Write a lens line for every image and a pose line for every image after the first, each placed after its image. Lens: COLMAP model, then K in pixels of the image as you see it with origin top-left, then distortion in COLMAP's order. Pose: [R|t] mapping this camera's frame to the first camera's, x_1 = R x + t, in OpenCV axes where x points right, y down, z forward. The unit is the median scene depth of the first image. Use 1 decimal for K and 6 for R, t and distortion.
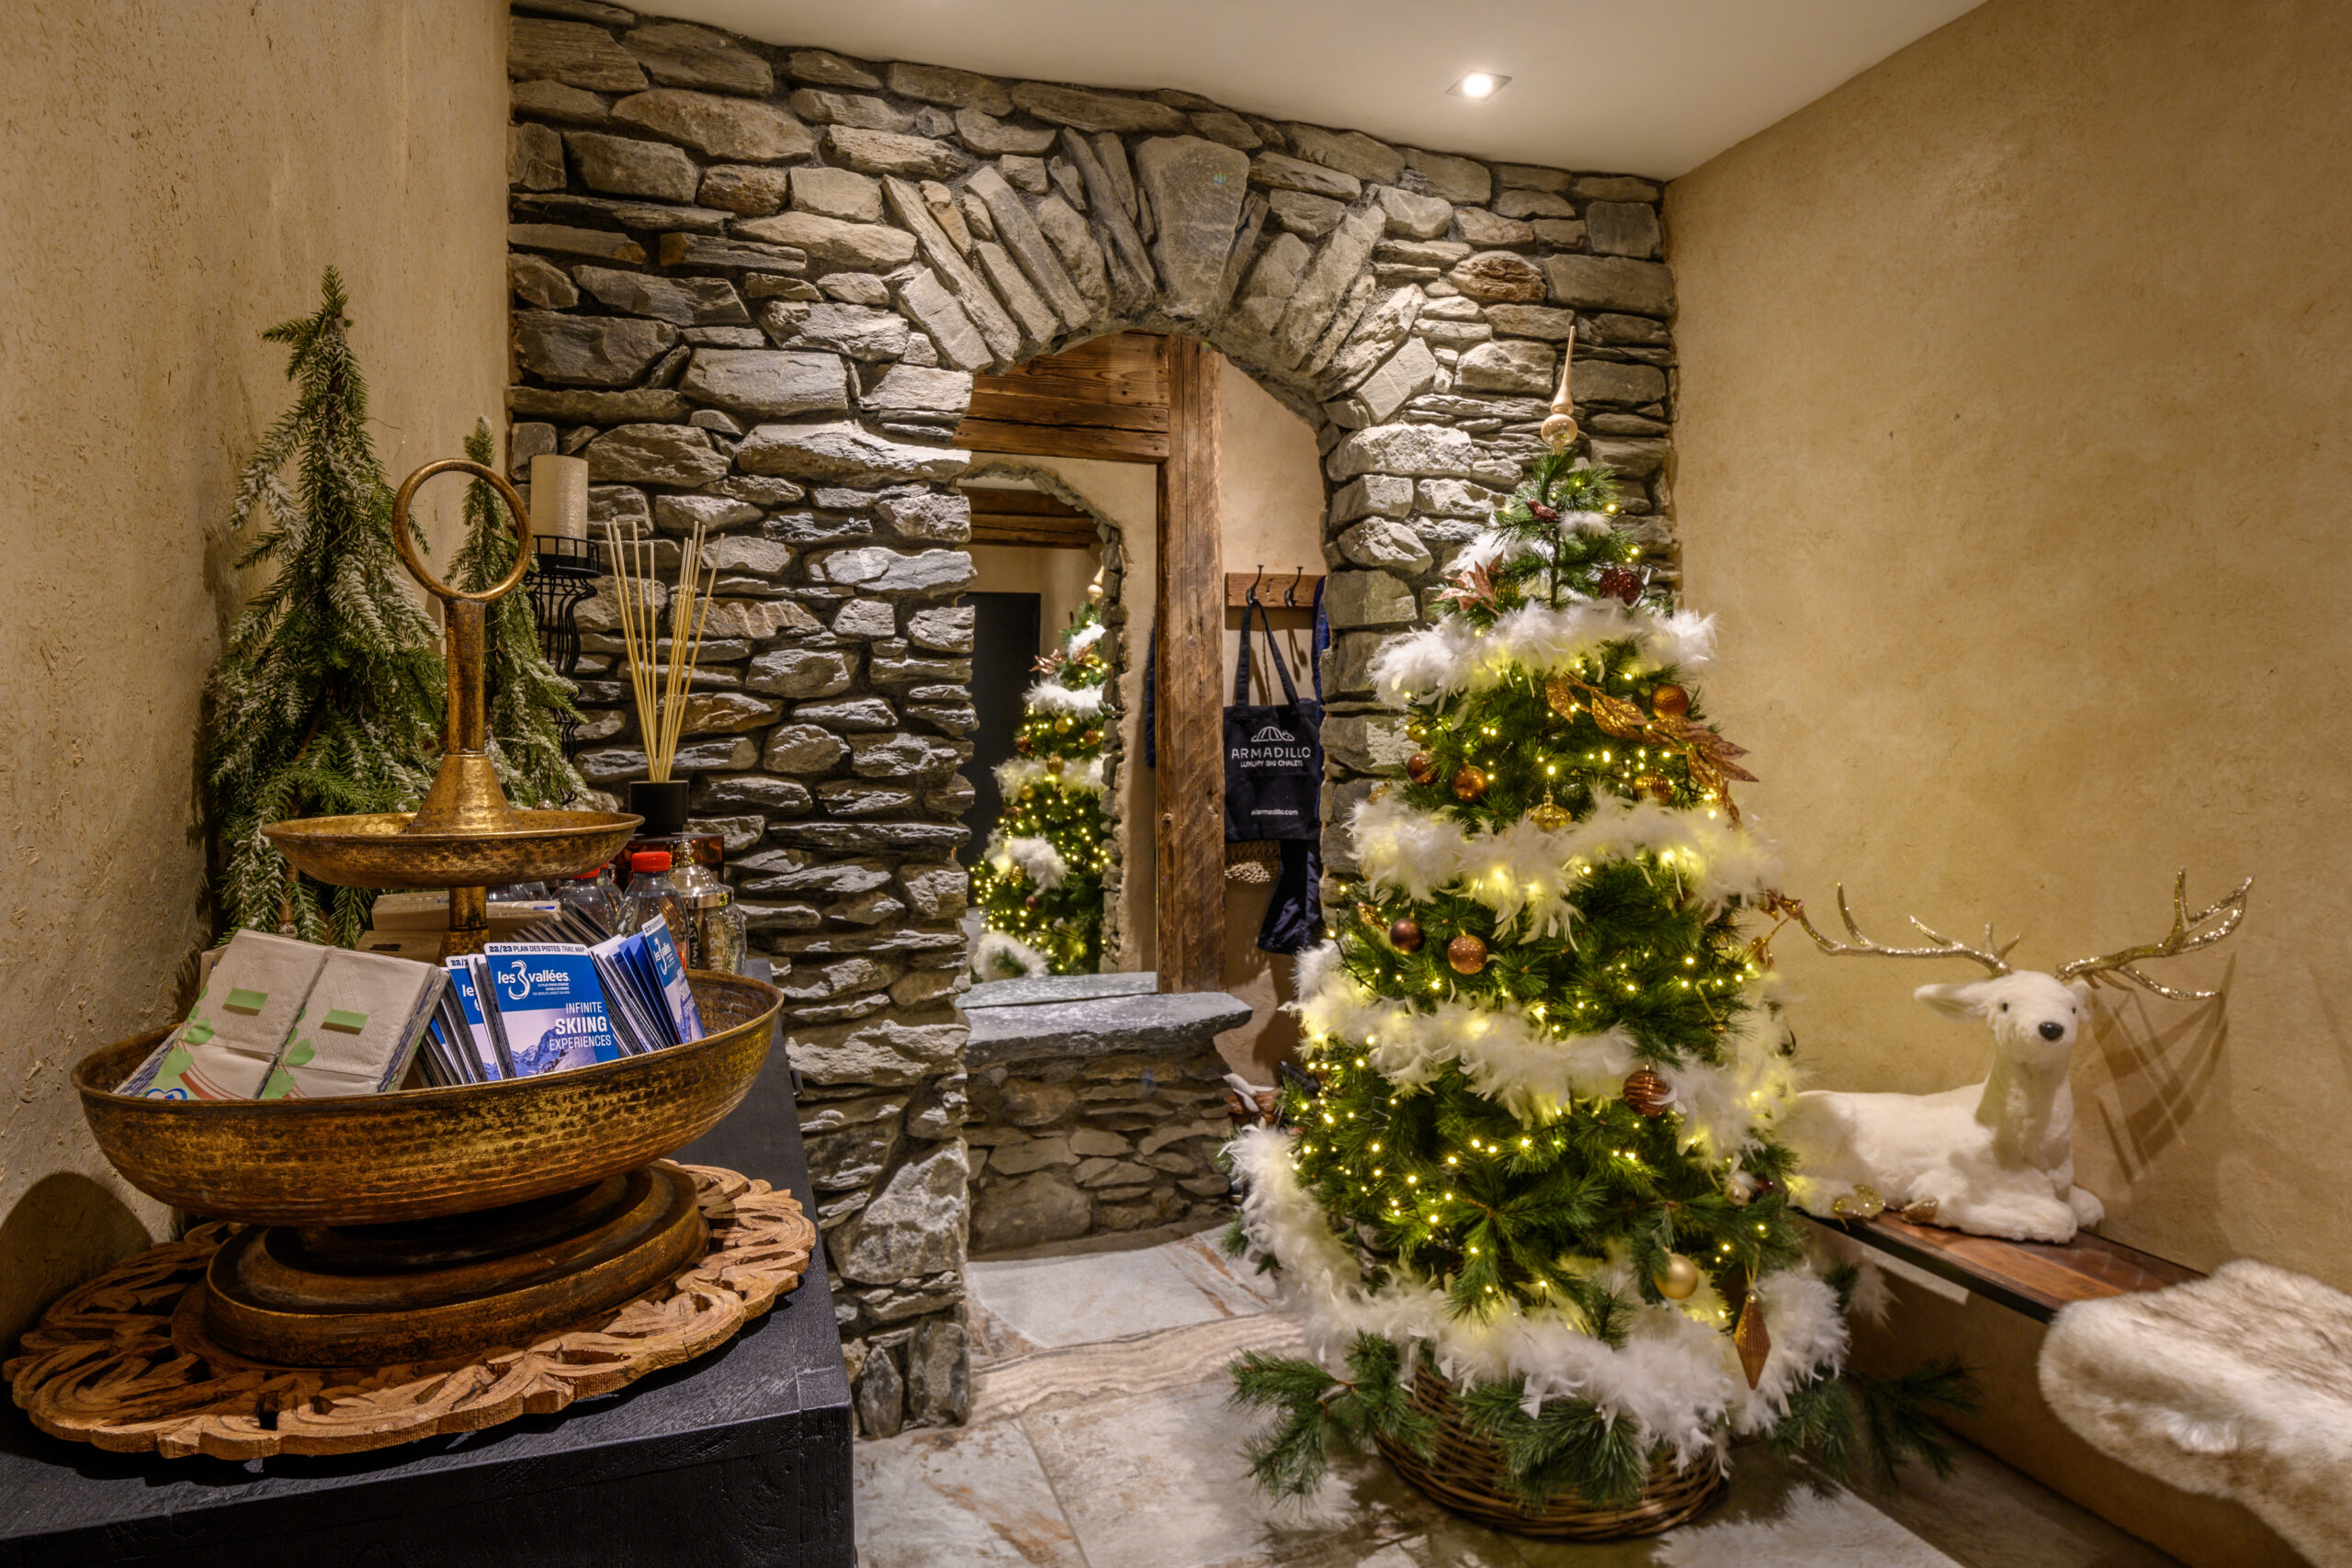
lens RADIAL K [[1263.0, 0, 1175.2], [0, 1263.0, 766.8], [0, 0, 1]] dist [-0.004965, 0.000624]
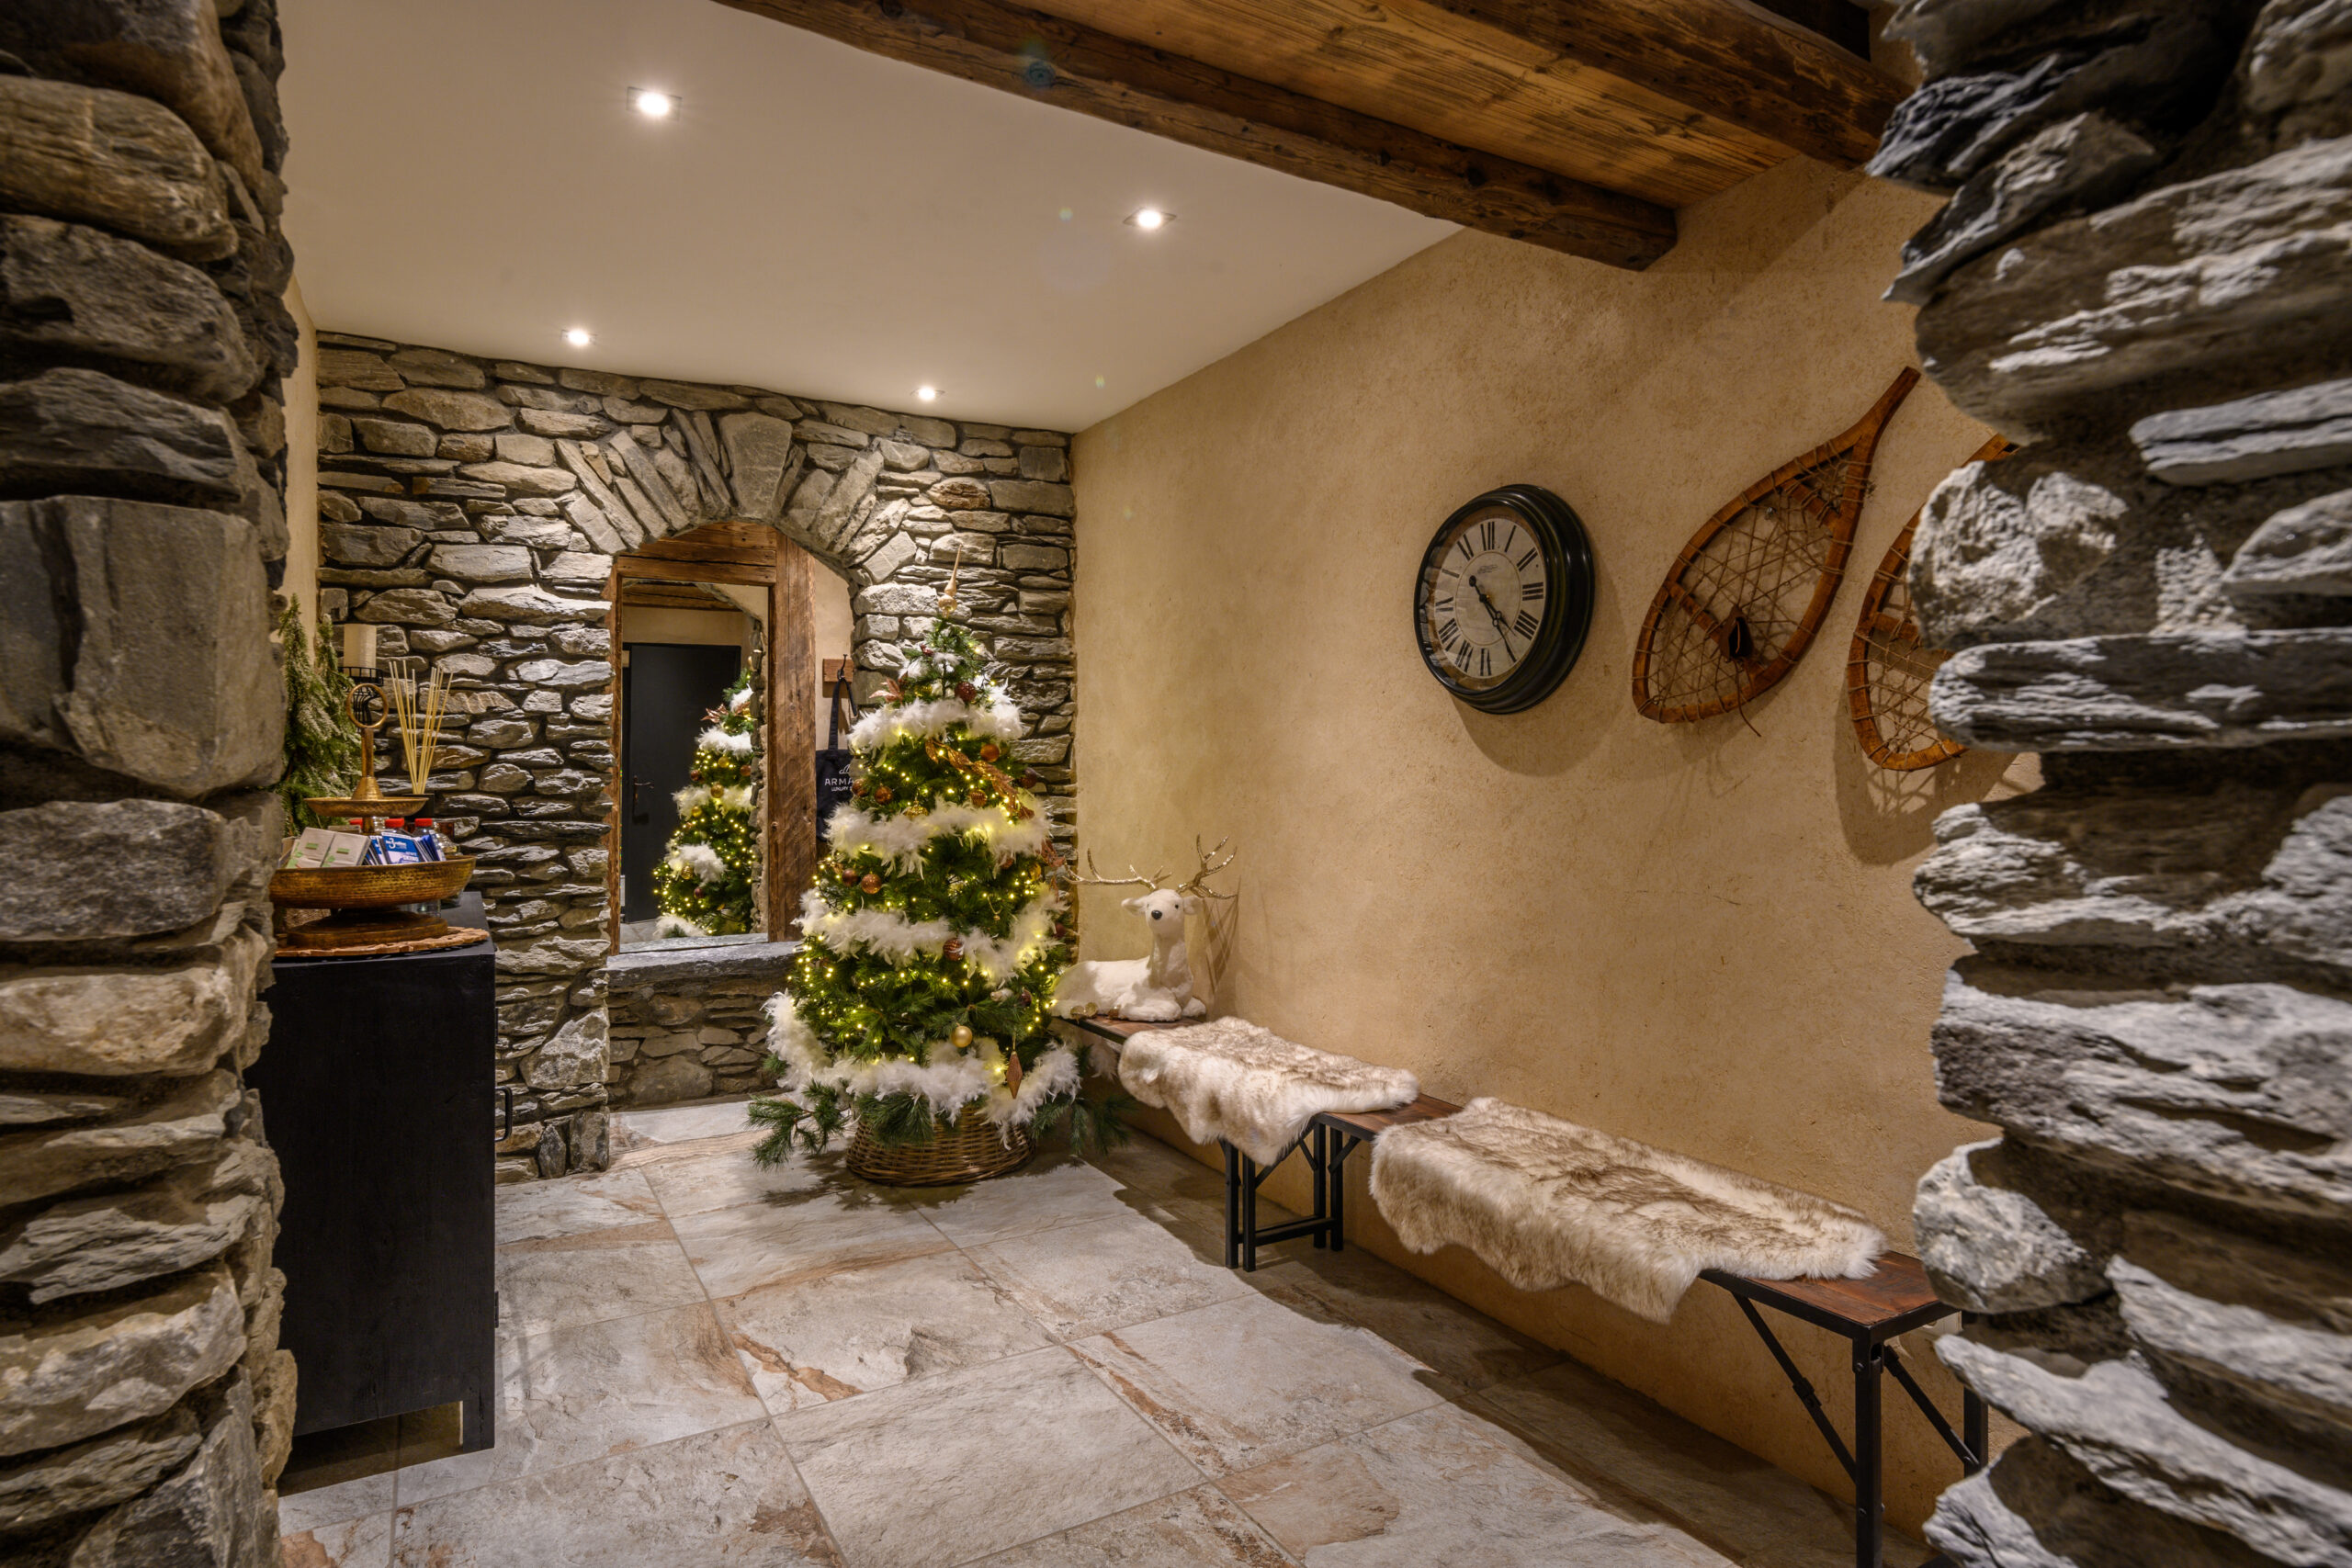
lens RADIAL K [[1263.0, 0, 1175.4], [0, 1263.0, 792.2], [0, 0, 1]] dist [-0.004965, 0.000624]
pose [[0.983779, -0.002347, 0.179368, 0.289927], [0.003418, 0.999978, -0.005664, 0.017918], [-0.179351, 0.006185, 0.983766, -0.831946]]
